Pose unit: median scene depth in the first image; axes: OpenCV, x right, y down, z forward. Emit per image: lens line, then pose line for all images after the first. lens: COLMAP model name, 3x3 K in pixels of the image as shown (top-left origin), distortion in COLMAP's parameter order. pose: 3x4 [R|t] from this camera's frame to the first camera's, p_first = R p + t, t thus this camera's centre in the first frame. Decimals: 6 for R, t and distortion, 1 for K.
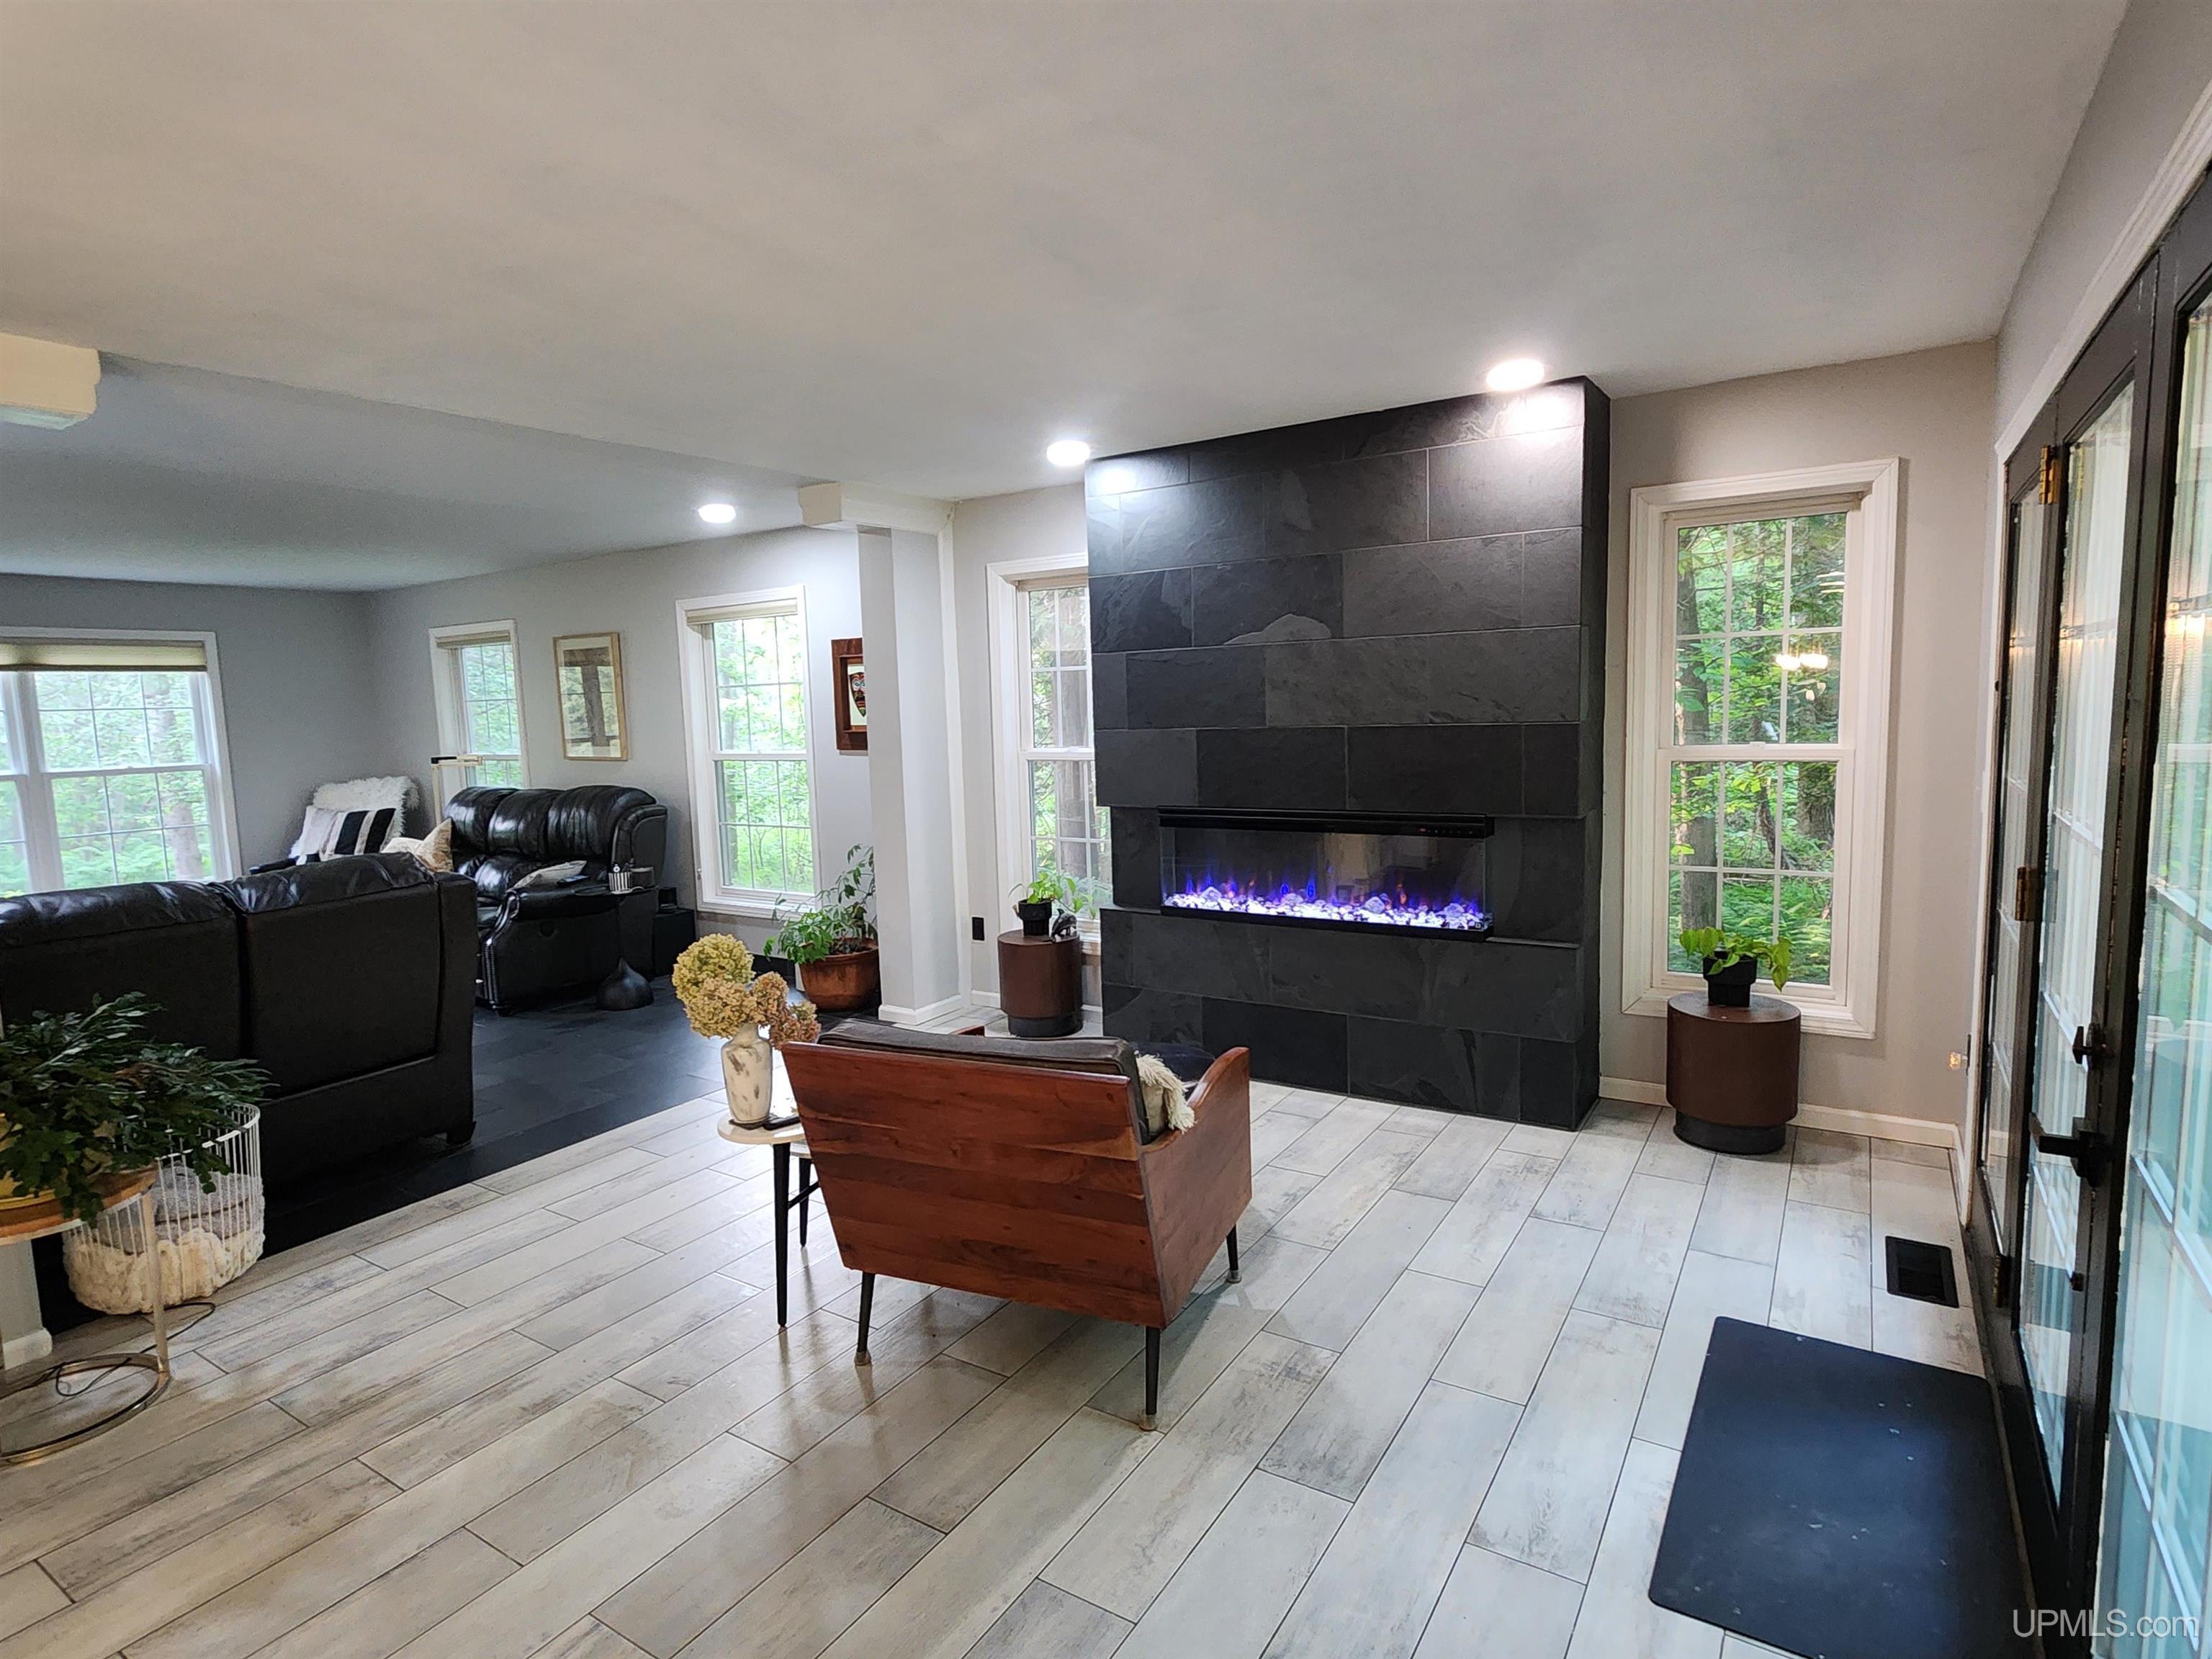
lens RADIAL K [[1171.3, 0, 1088.8], [0, 1171.3, 821.5], [0, 0, 1]] dist [-0.002593, 0.001917]
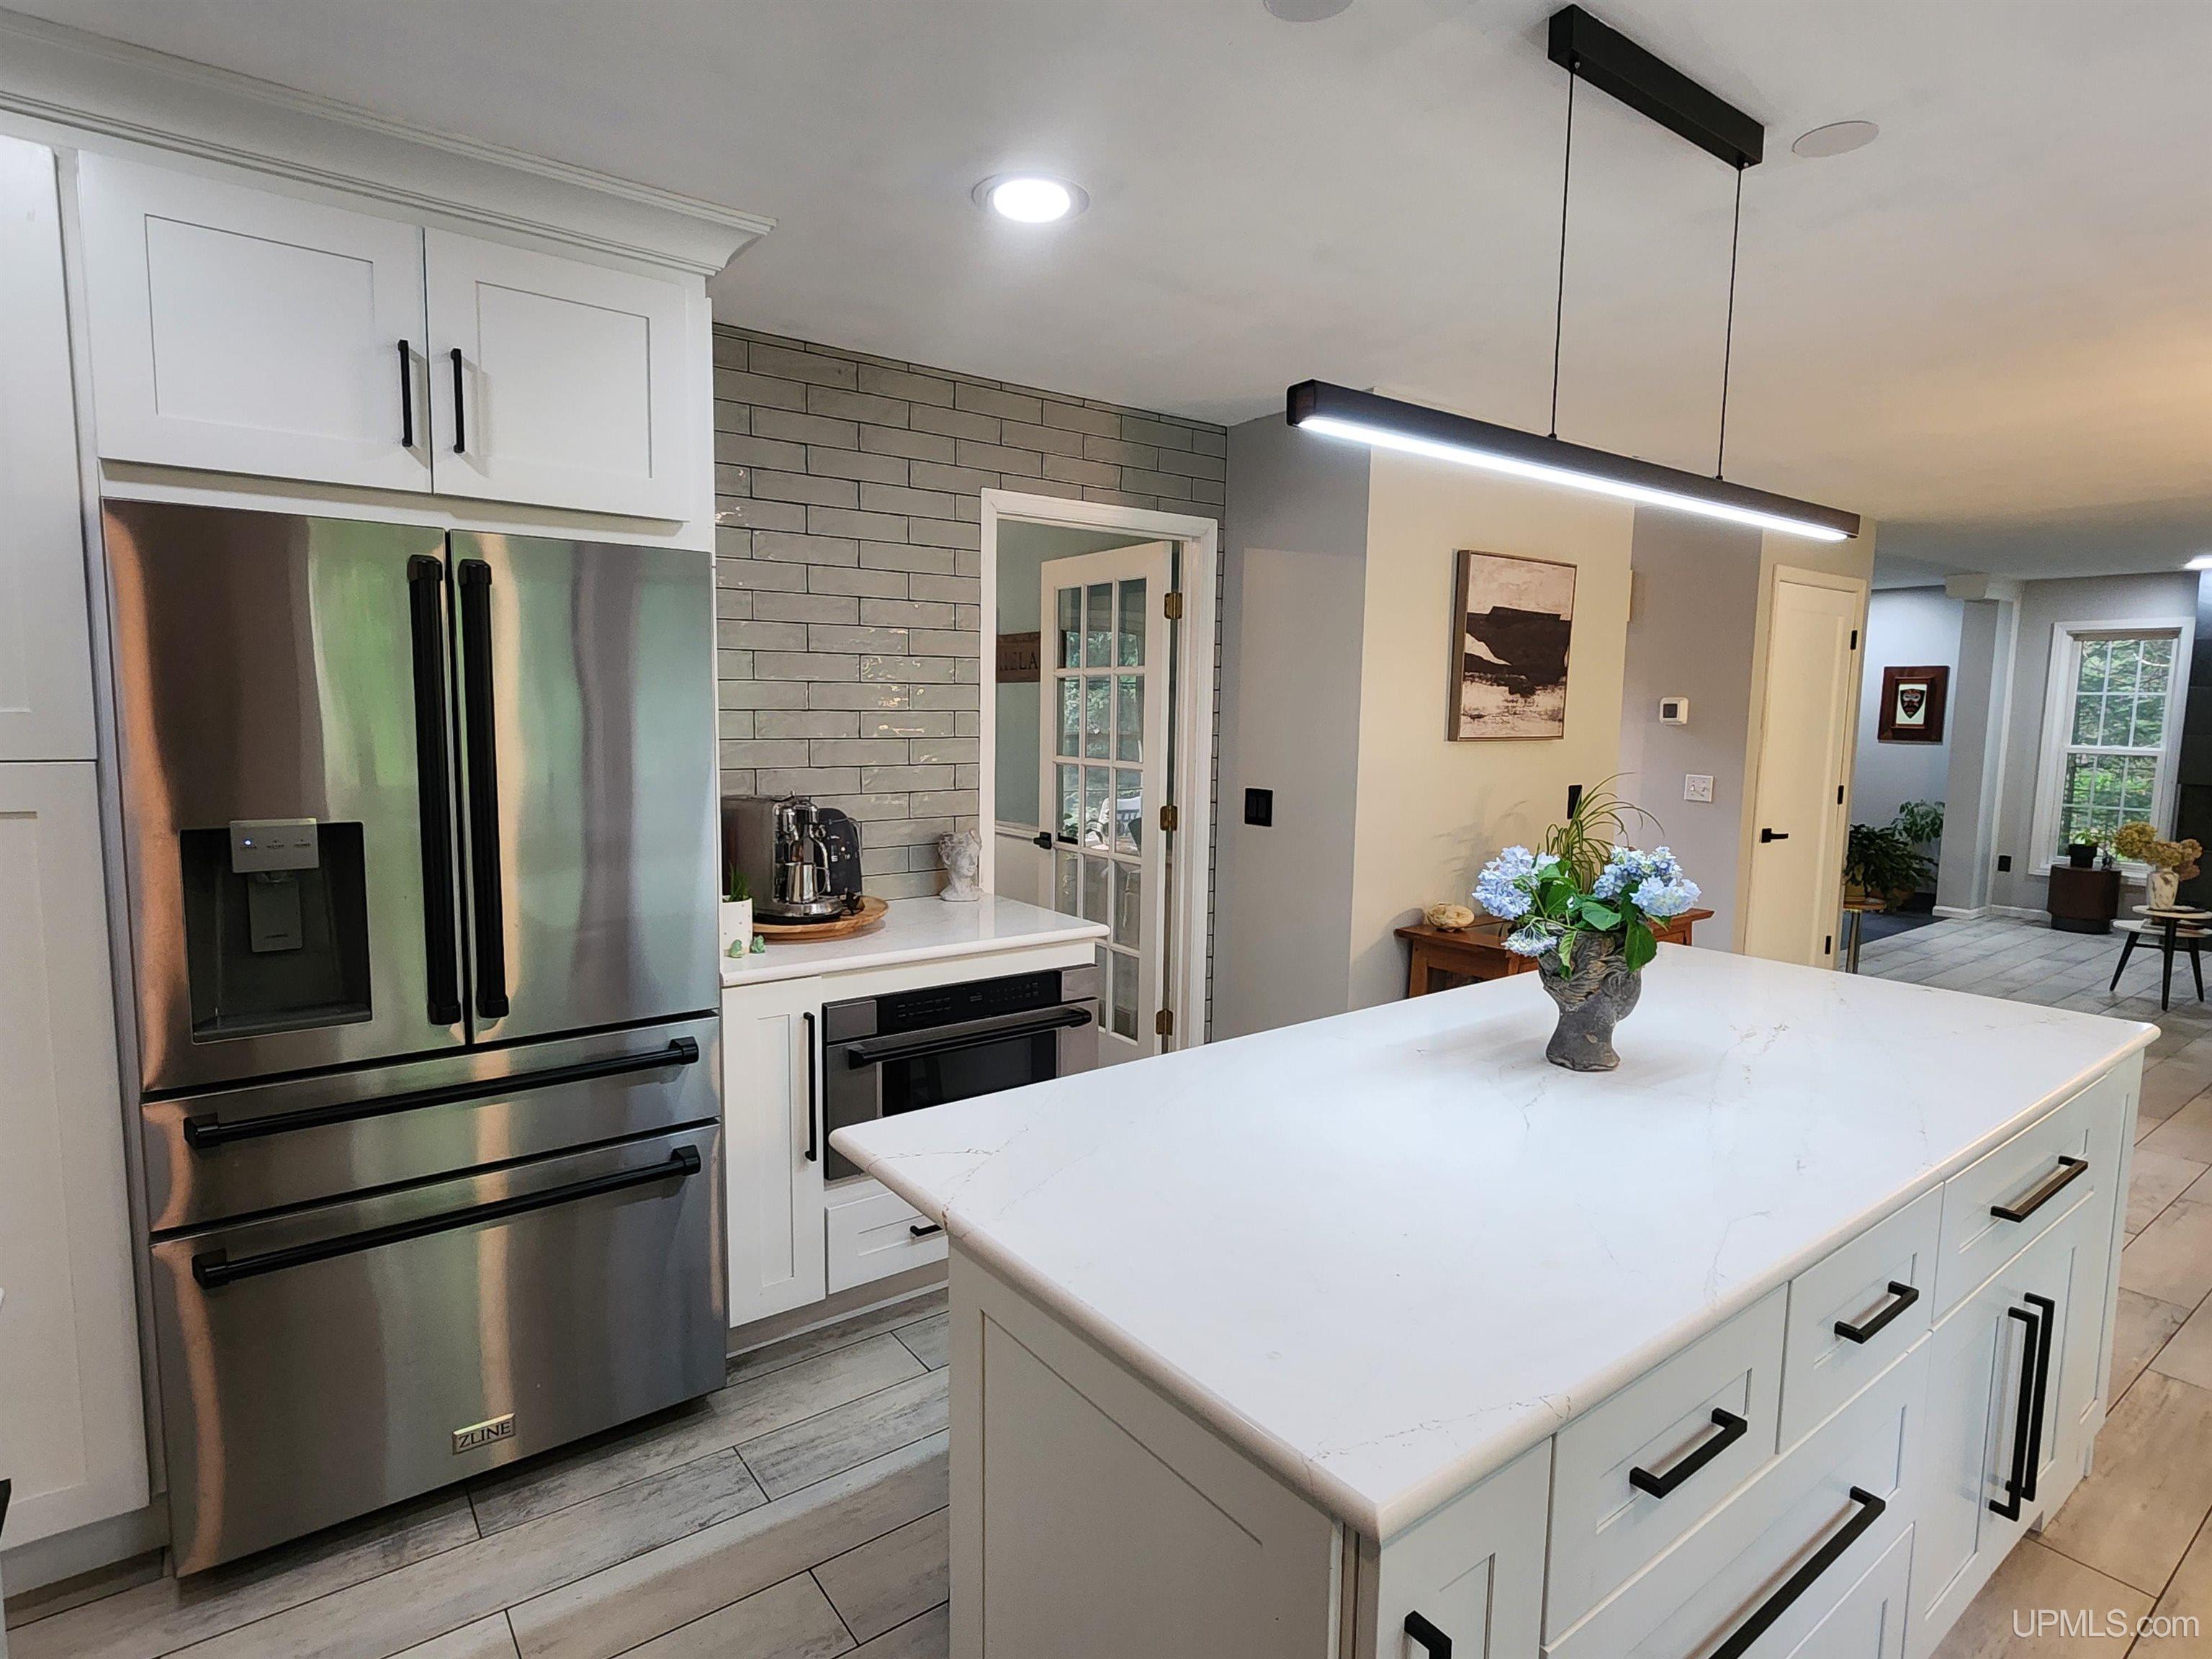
lens RADIAL K [[1171.3, 0, 1094.4], [0, 1171.3, 810.2], [0, 0, 1]] dist [-0.002593, 0.001917]
pose [[0.939288, 0.085070, -0.332418, -0.937379], [-0.085916, 0.996228, 0.012180, 0.142105], [0.332200, 0.017119, 0.943054, -1.078200]]
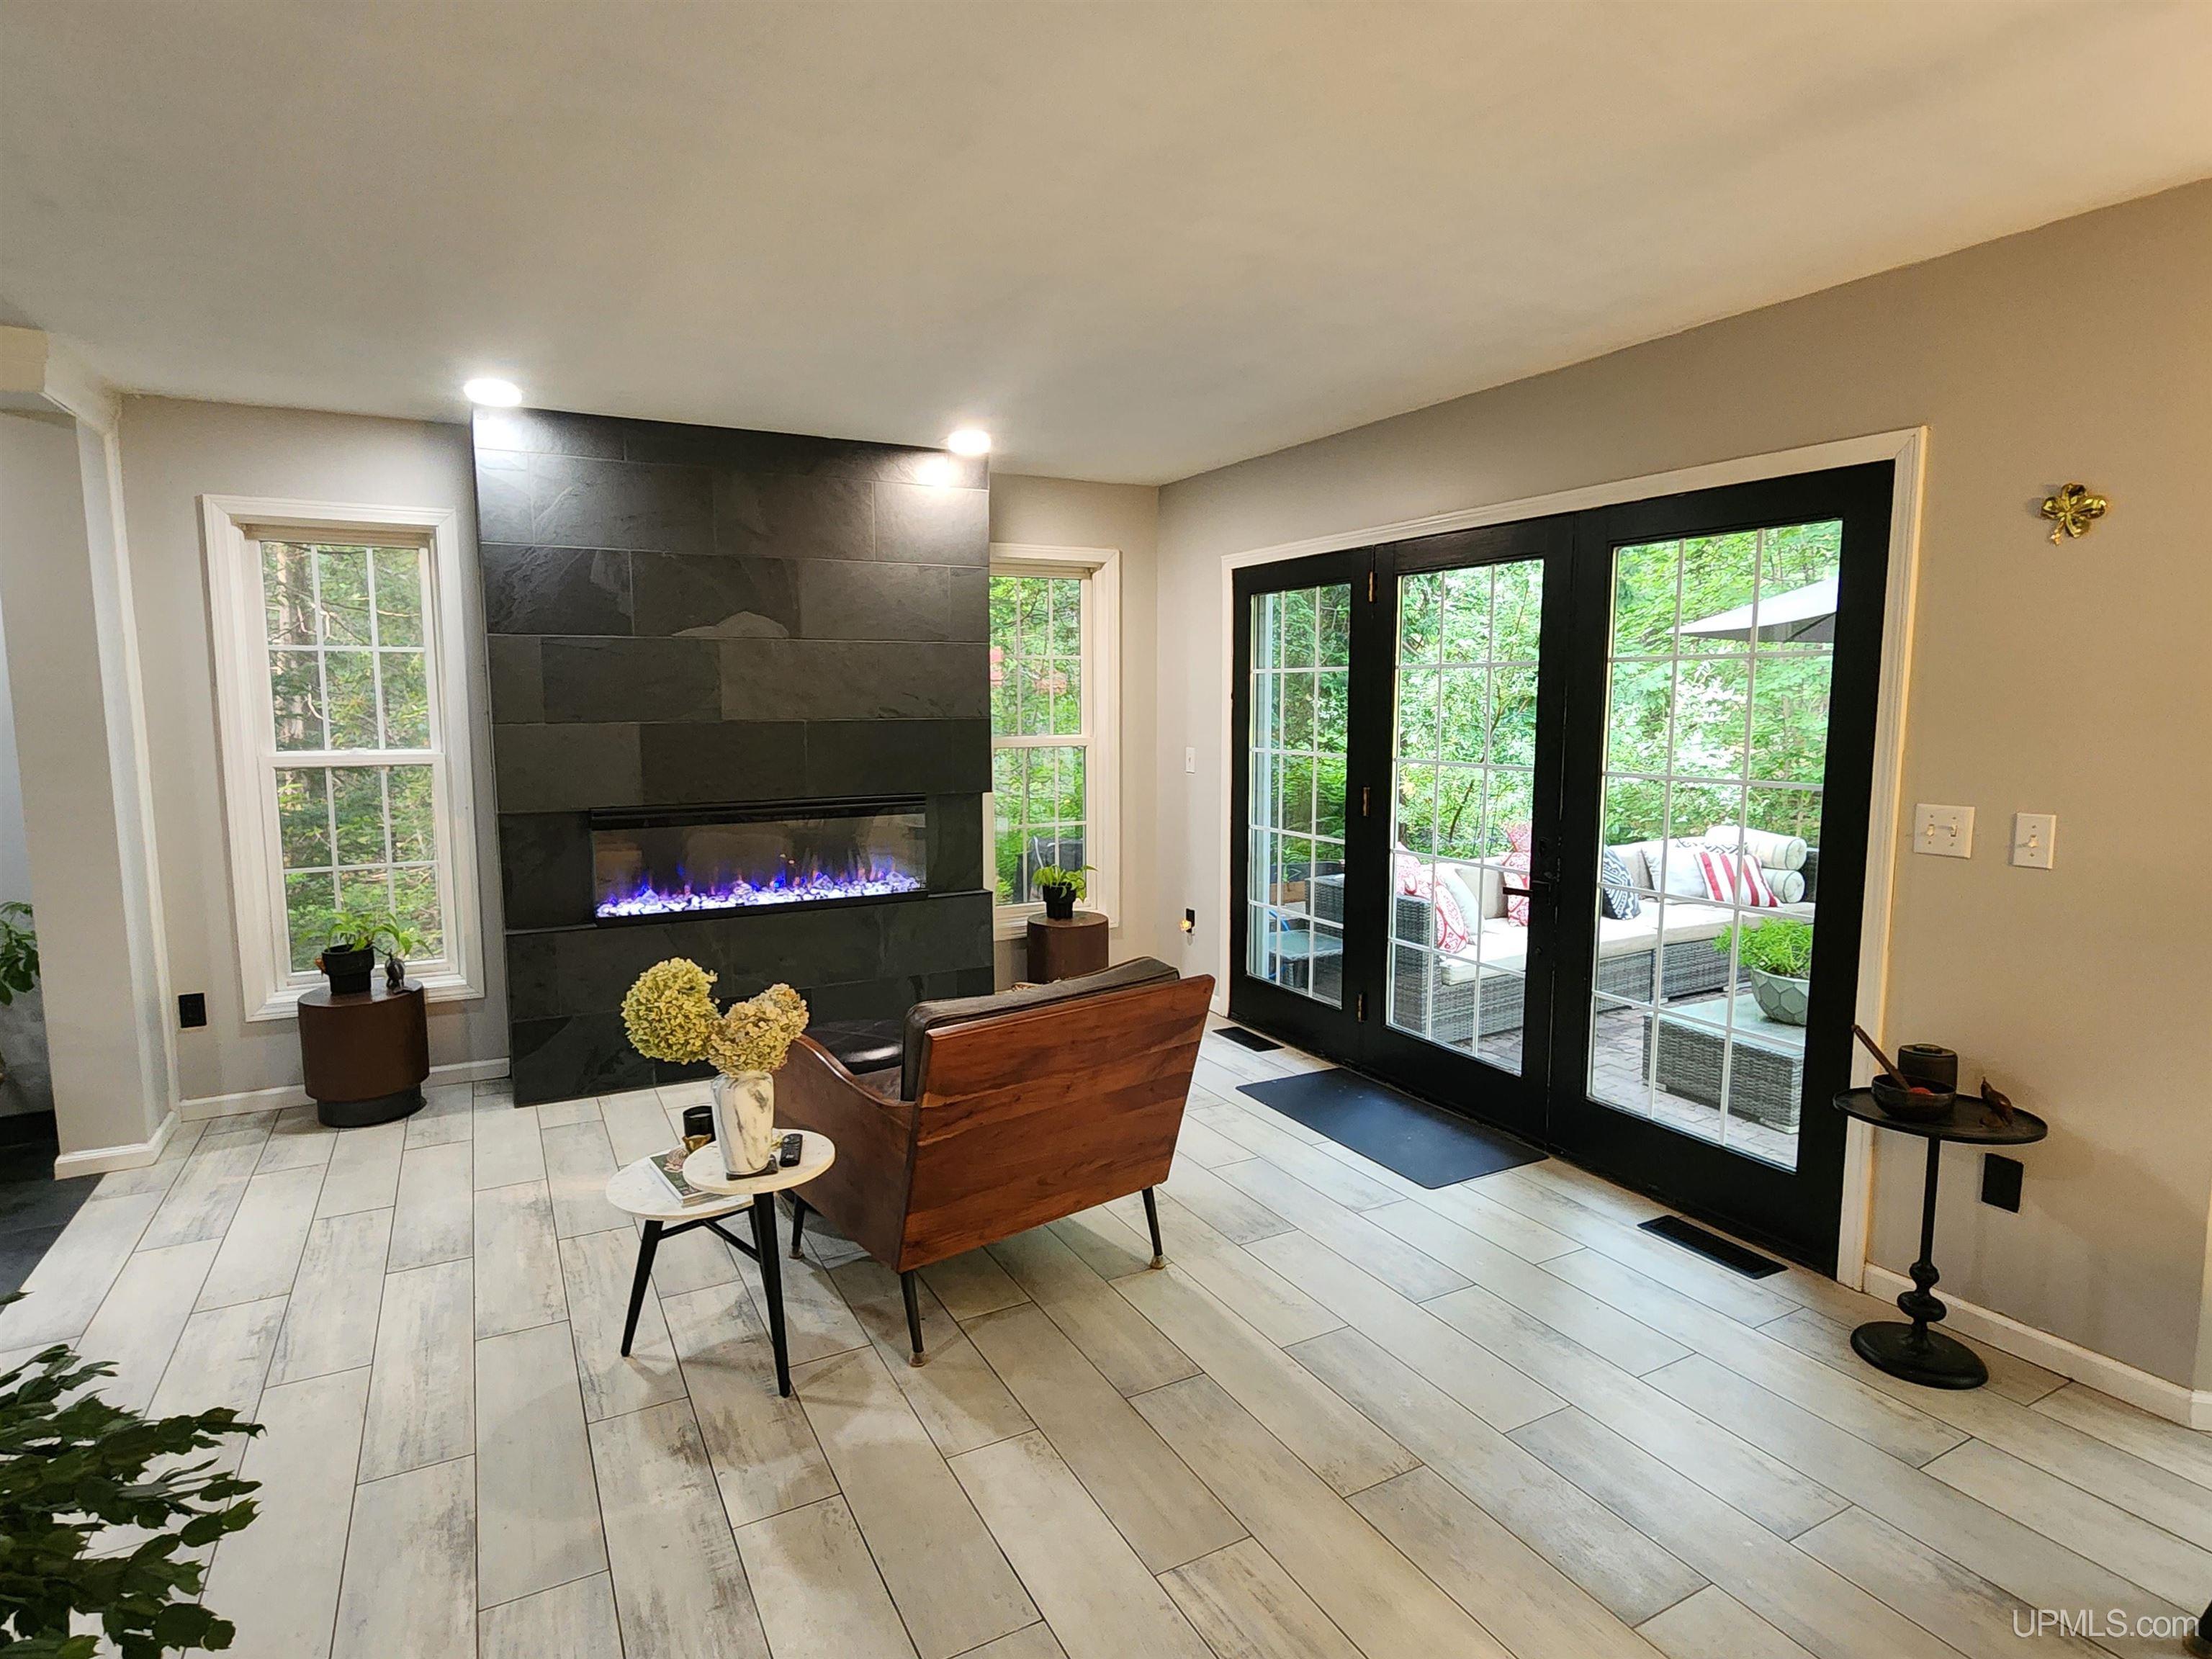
lens RADIAL K [[1171.3, 0, 1095.2], [0, 1171.3, 823.5], [0, 0, 1]] dist [-0.002593, 0.001917]
pose [[0.482739, -0.065660, 0.873300, -0.591200], [0.078864, 0.996393, 0.031321, 0.000807], [-0.872206, 0.053752, 0.486176, 0.241192]]
